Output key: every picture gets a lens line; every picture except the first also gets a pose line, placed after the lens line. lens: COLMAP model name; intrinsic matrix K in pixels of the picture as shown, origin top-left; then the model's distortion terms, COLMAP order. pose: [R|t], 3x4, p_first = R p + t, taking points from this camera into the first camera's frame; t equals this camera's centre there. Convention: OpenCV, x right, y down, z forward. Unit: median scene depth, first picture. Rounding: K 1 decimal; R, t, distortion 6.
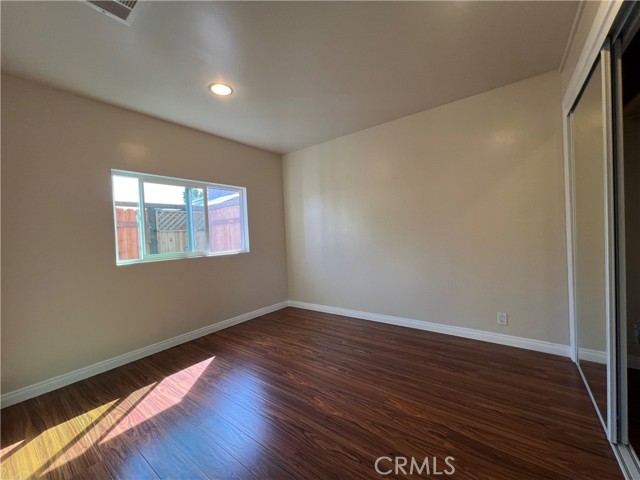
lens RADIAL K [[256.1, 0, 319.8], [0, 256.1, 239.3], [0, 0, 1]] dist [0.000313, -0.000039]
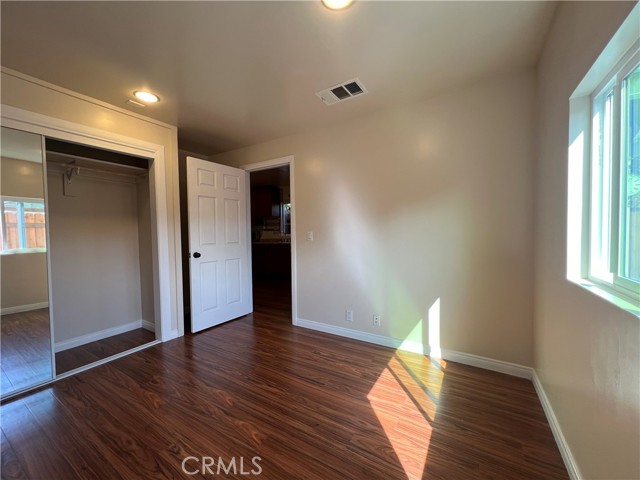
lens RADIAL K [[256.1, 0, 321.3], [0, 256.1, 239.3], [0, 0, 1]] dist [0.000313, -0.000039]
pose [[-0.991474, 0.069590, -0.110164, -0.307111], [0.063116, 0.996127, 0.061209, -0.064864], [0.113997, 0.053734, -0.992027, 2.025604]]
